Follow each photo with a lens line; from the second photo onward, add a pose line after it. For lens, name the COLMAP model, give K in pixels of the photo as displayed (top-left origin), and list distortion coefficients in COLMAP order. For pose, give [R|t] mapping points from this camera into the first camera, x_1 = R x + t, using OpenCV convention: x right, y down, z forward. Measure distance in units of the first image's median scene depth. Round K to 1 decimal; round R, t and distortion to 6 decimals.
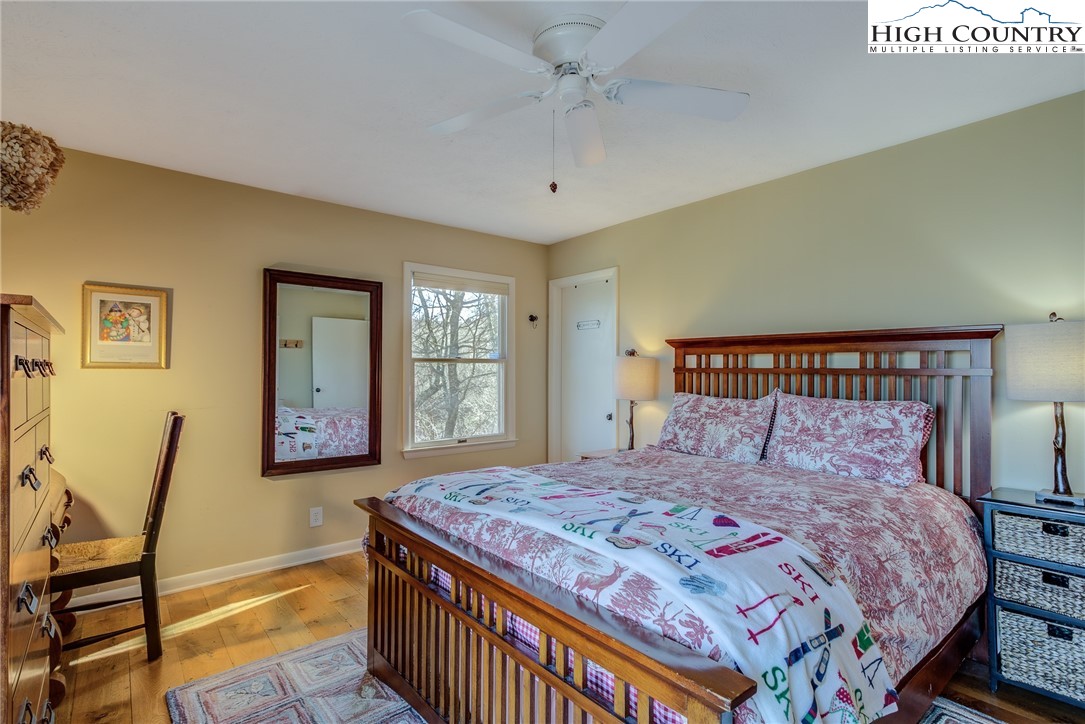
lens RADIAL K [[524.7, 0, 540.3], [0, 524.7, 365.1], [0, 0, 1]] dist [0.002765, 0.001698]
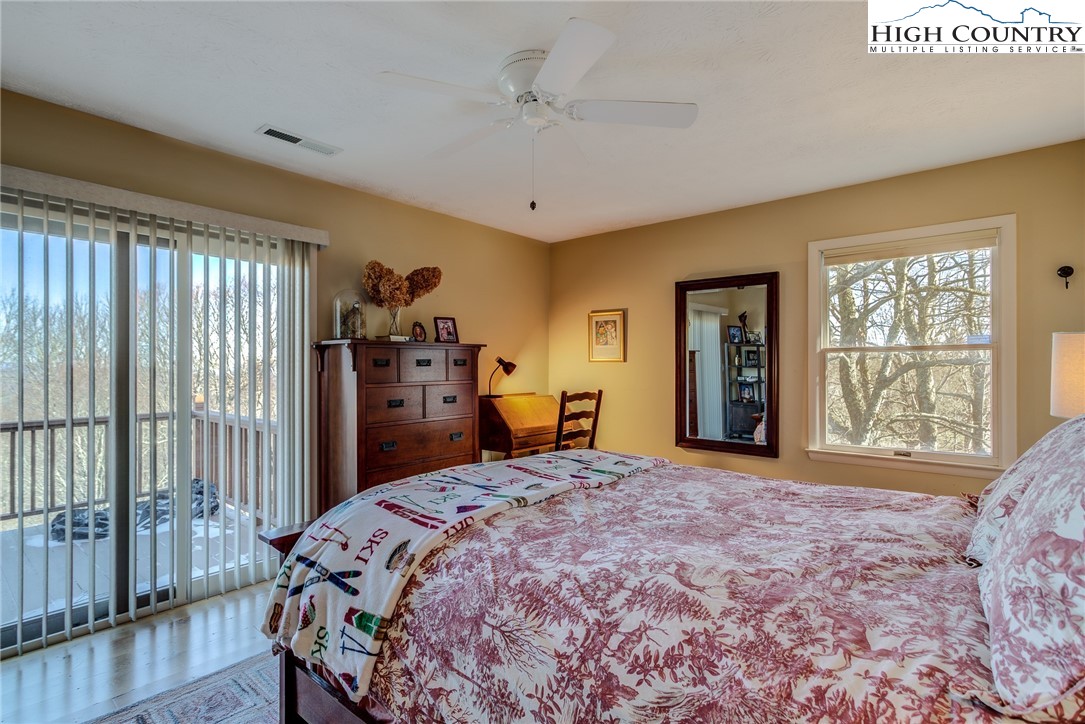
lens RADIAL K [[524.7, 0, 540.8], [0, 524.7, 363.4], [0, 0, 1]] dist [0.002765, 0.001698]
pose [[0.180247, -0.002861, -0.983617, 0.758411], [0.016194, 0.999869, 0.000059, 0.007286], [0.983488, -0.015940, 0.180270, 0.518355]]
